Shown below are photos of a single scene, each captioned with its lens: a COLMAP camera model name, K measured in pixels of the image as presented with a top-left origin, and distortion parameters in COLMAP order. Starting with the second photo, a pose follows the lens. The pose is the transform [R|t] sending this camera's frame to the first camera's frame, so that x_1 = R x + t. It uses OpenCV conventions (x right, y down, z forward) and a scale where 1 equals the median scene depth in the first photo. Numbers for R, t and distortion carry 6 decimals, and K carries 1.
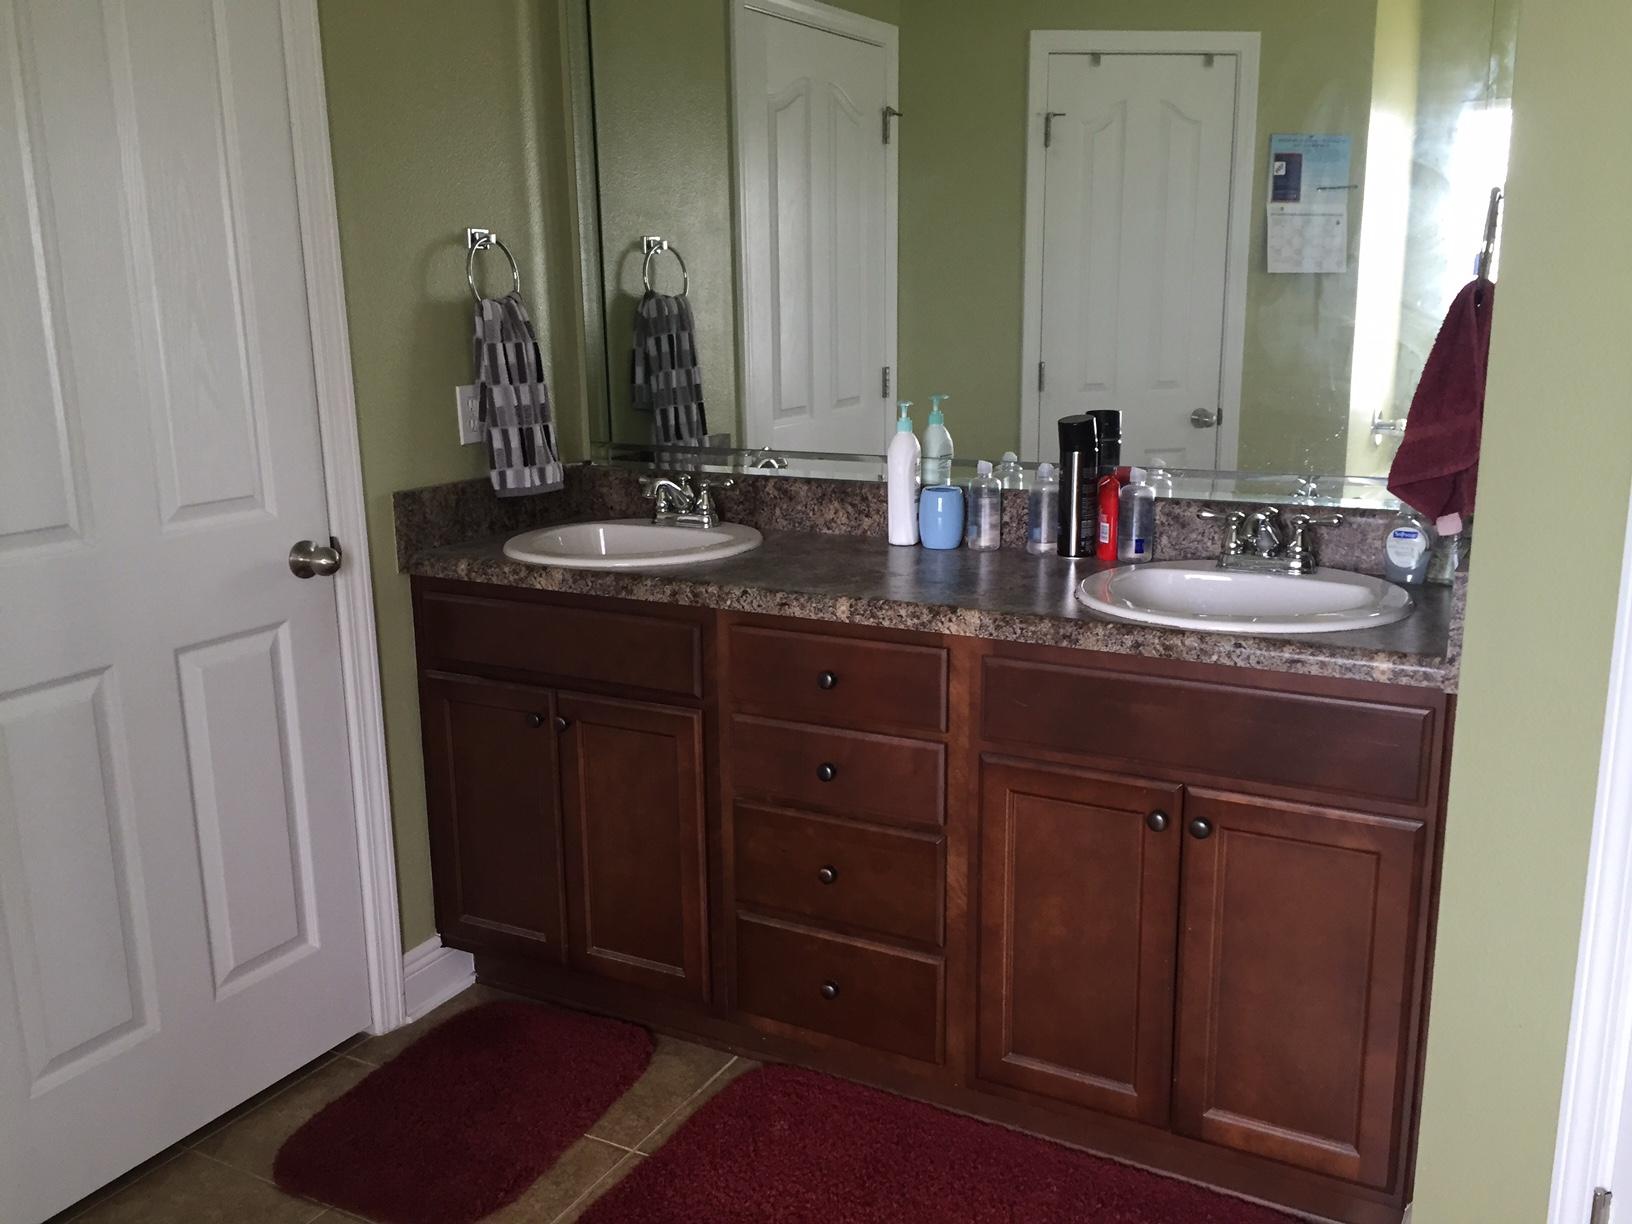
lens RADIAL K [[1399.0, 0, 816.0], [0, 1399.0, 612.0], [0, 0, 1]] dist [0.075292, -0.117079]
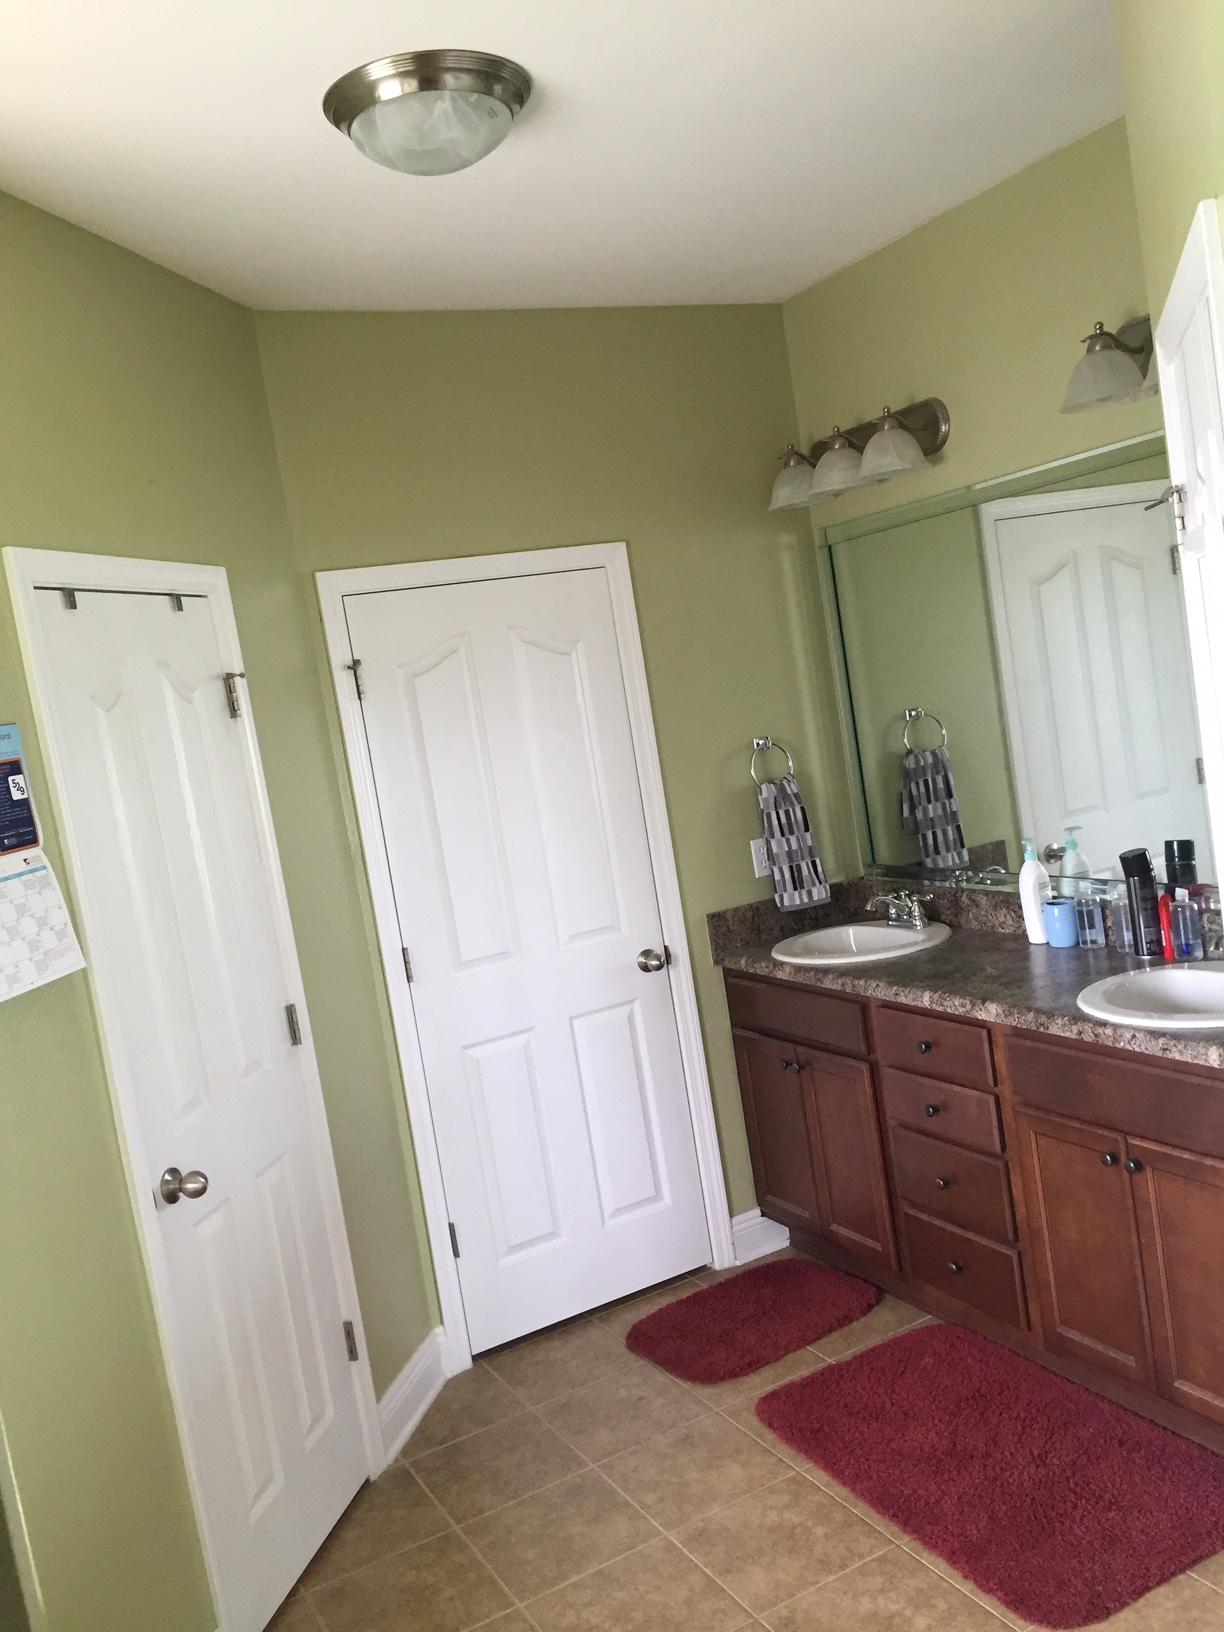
lens RADIAL K [[1399.0, 0, 612.0], [0, 1399.0, 816.0], [0, 0, 1]] dist [0.075292, -0.117079]
pose [[0.825432, -0.063307, -0.560940, 0.480851], [0.018175, 0.996157, -0.085681, -0.059992], [0.564209, 0.060529, 0.823410, -0.344205]]
